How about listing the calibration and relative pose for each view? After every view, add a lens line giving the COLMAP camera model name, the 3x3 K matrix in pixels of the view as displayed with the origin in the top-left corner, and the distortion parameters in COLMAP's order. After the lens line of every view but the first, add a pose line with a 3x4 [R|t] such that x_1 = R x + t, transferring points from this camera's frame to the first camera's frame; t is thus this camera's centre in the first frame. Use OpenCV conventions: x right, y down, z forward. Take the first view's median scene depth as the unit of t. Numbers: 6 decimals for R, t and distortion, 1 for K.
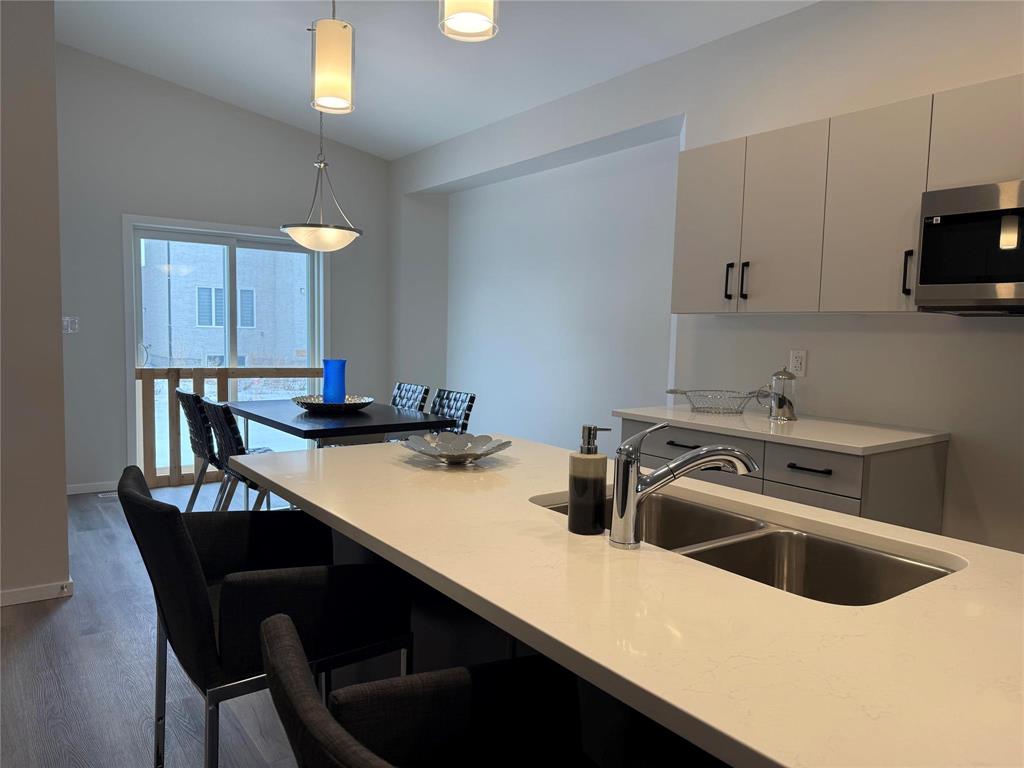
lens RADIAL K [[717.6, 0, 515.7], [0, 717.6, 385.6], [0, 0, 1]] dist [0.031234, -0.005780]
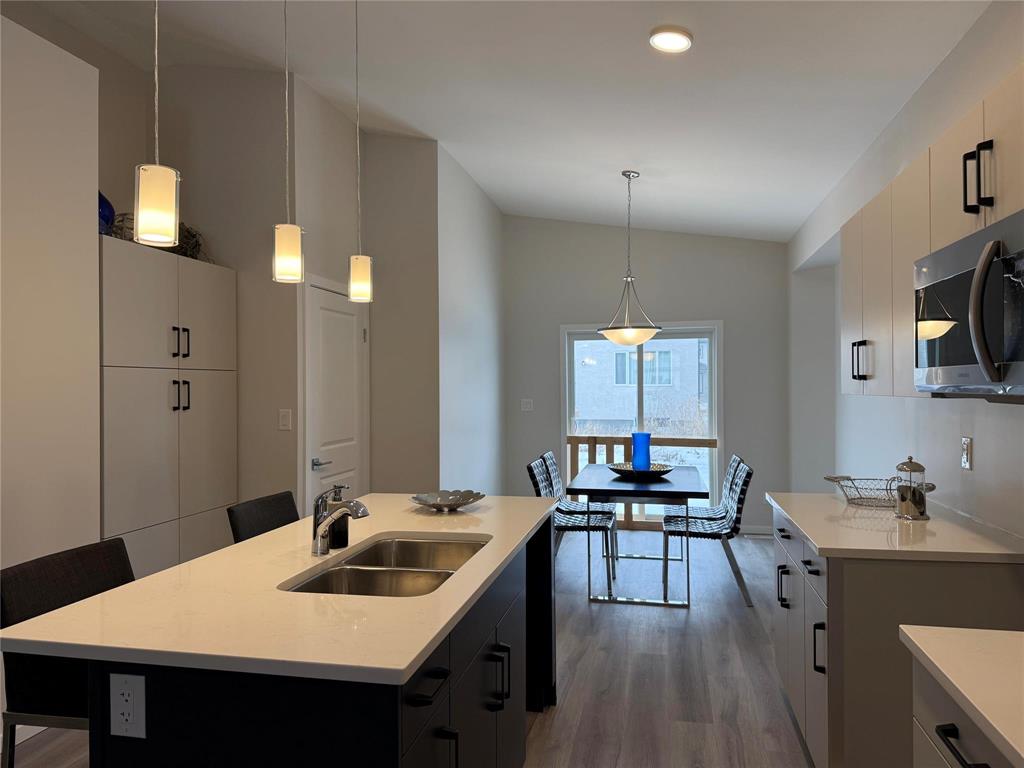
lens RADIAL K [[717.6, 0, 515.7], [0, 717.6, 385.6], [0, 0, 1]] dist [0.031234, -0.005780]
pose [[0.653033, -0.026036, -0.756882, 0.438101], [-0.042819, 0.996541, -0.071224, -0.017286], [0.756118, 0.078921, 0.649659, 0.039463]]
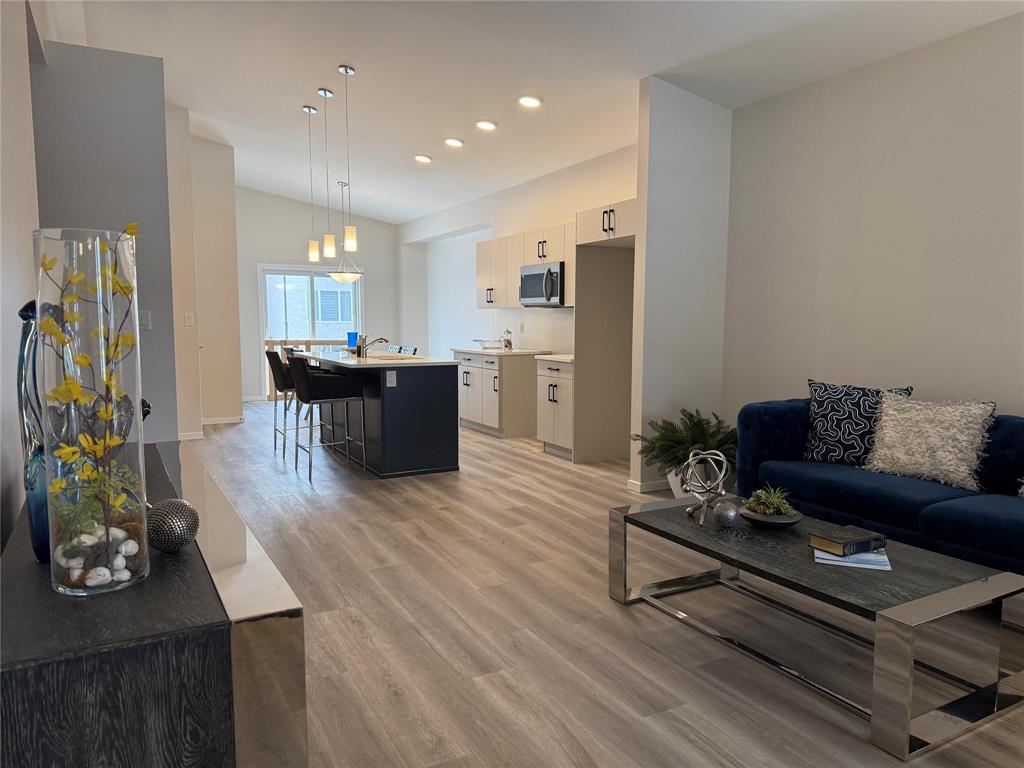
lens RADIAL K [[717.6, 0, 515.7], [0, 717.6, 385.6], [0, 0, 1]] dist [0.031234, -0.005780]
pose [[0.989981, -0.000882, -0.141199, 0.461636], [0.002178, 0.999957, 0.009026, 0.091877], [0.141185, -0.009243, 0.989940, -0.915339]]
